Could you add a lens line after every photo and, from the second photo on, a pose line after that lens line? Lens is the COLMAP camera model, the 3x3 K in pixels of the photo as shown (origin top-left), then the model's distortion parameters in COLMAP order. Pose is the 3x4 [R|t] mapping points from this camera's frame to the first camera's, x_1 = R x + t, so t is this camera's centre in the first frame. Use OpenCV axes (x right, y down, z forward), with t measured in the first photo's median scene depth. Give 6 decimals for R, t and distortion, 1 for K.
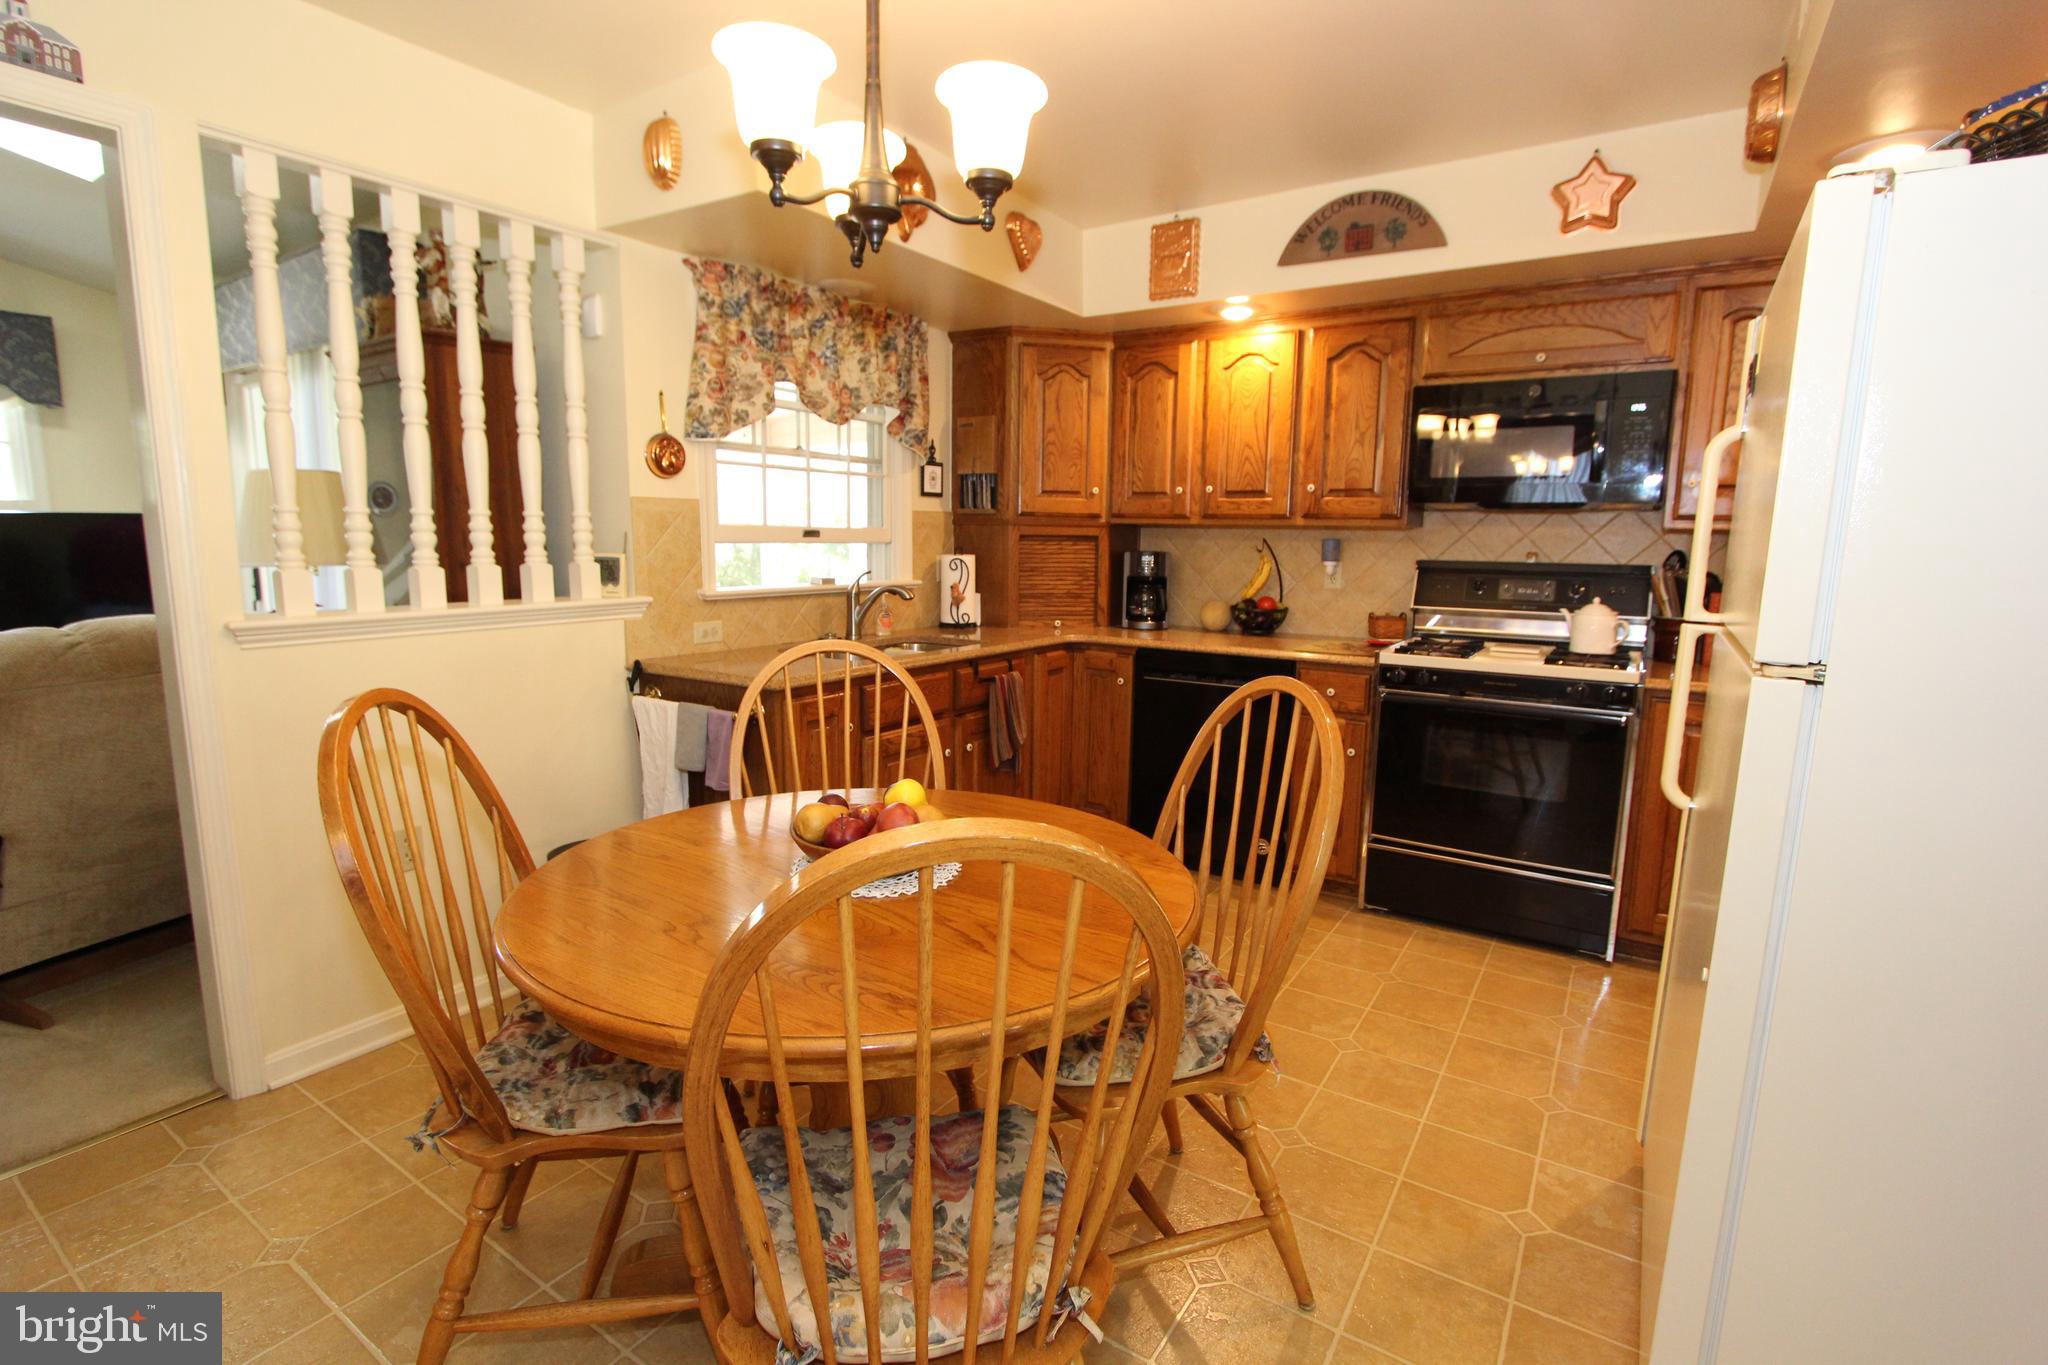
lens RADIAL K [[958.8, 0, 1024.0], [0, 958.8, 682.5], [0, 0, 1]] dist [-0.006382, 0.000057]
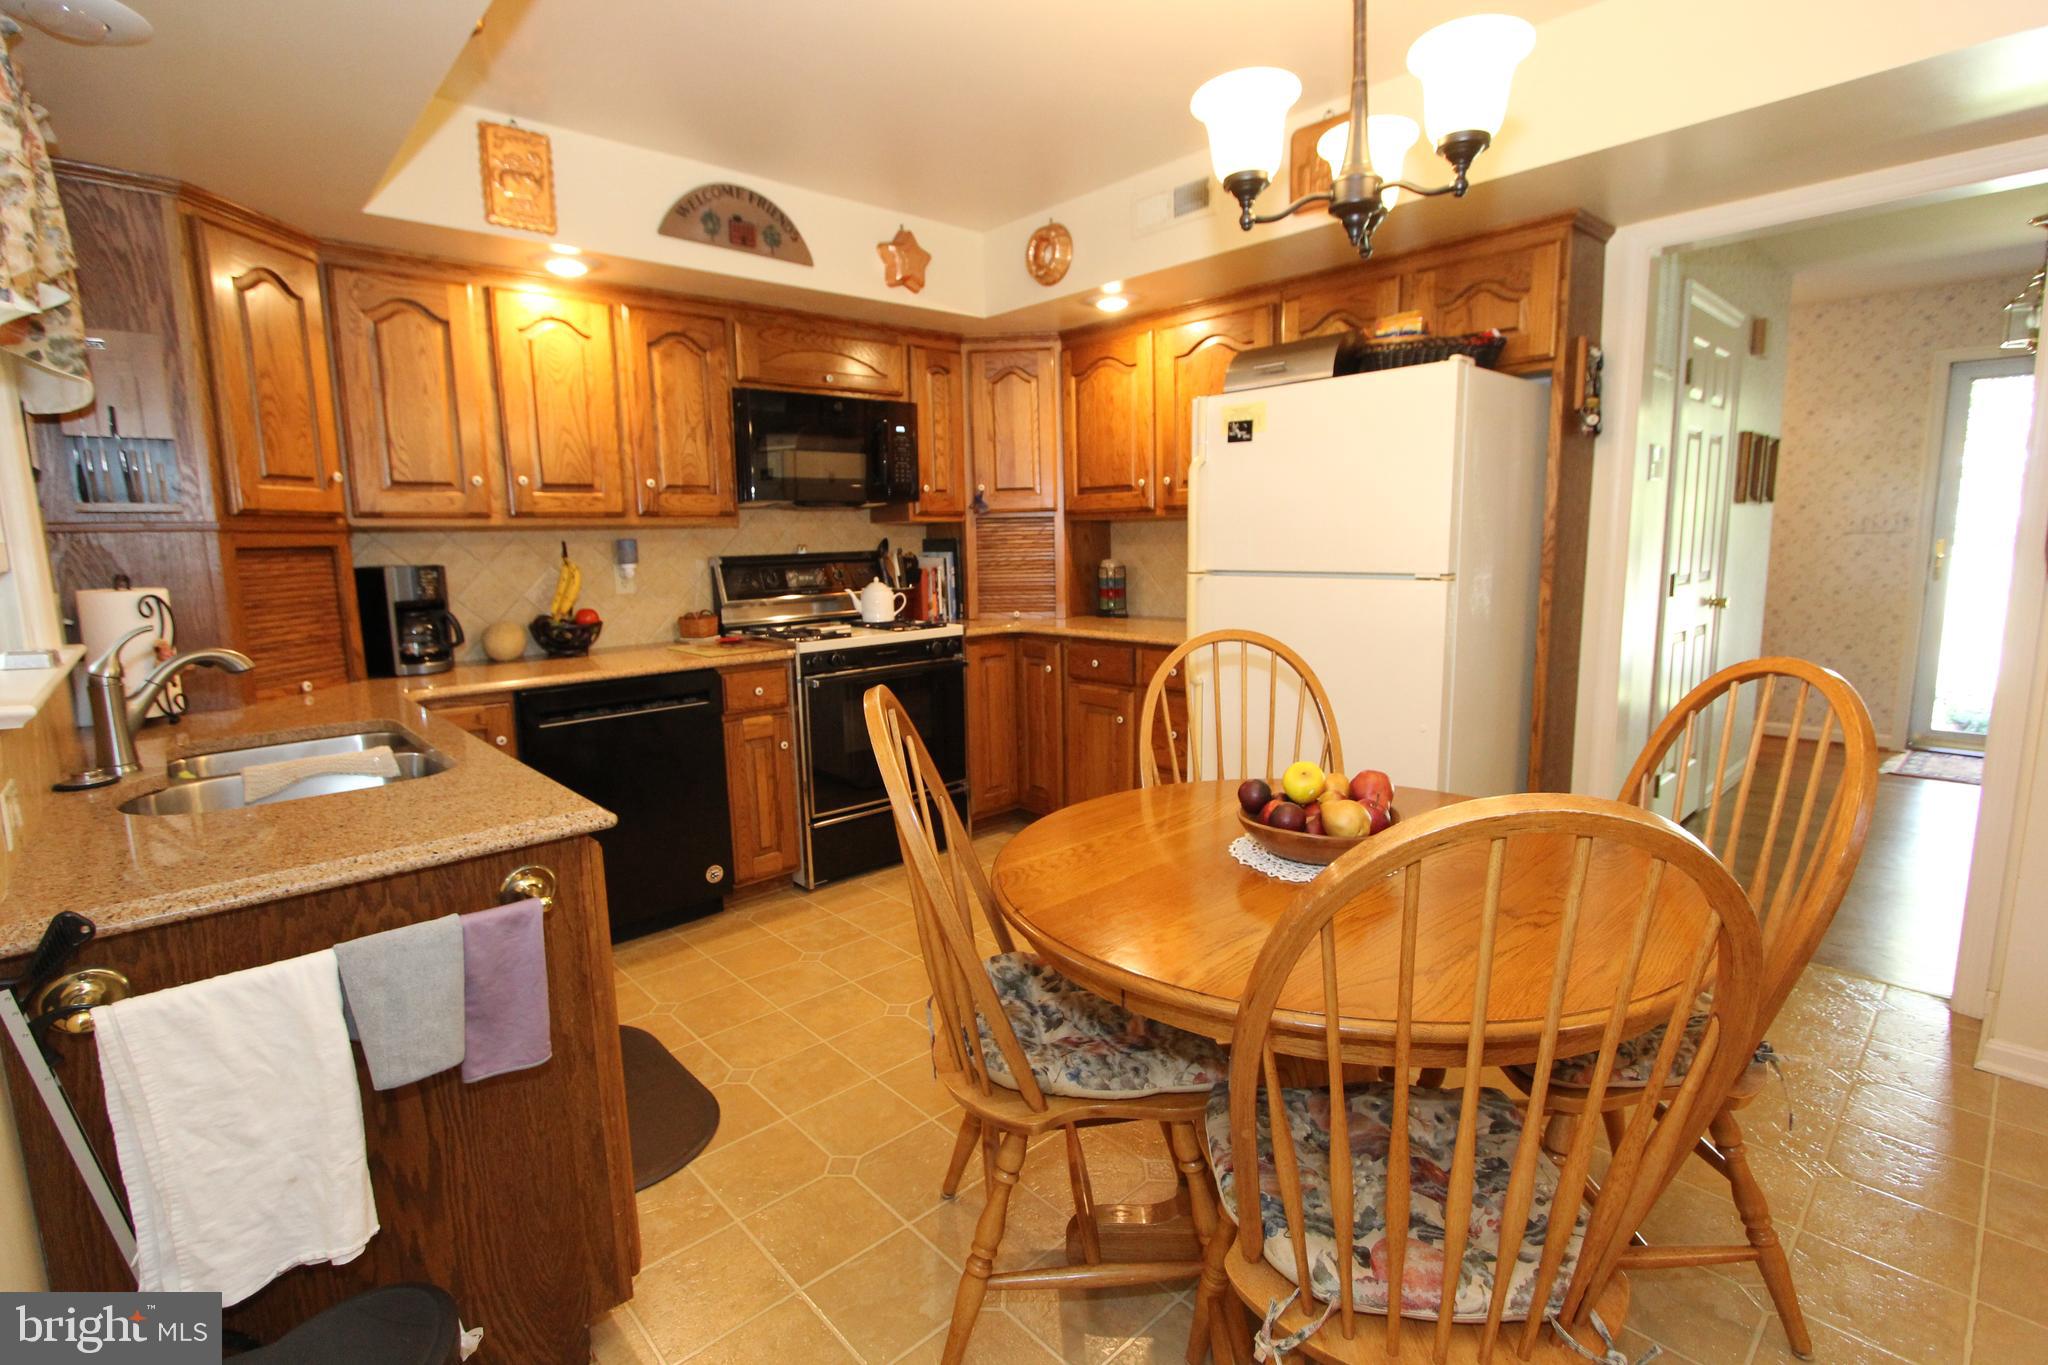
lens RADIAL K [[942.8, 0, 1024.0], [0, 942.8, 682.5], [0, 0, 1]] dist [-0.008902, 0.000743]
pose [[0.233072, -0.170669, 0.957366, -0.521949], [0.176383, 0.975569, 0.130973, -0.073707], [-0.956330, 0.138337, 0.257481, 0.464675]]
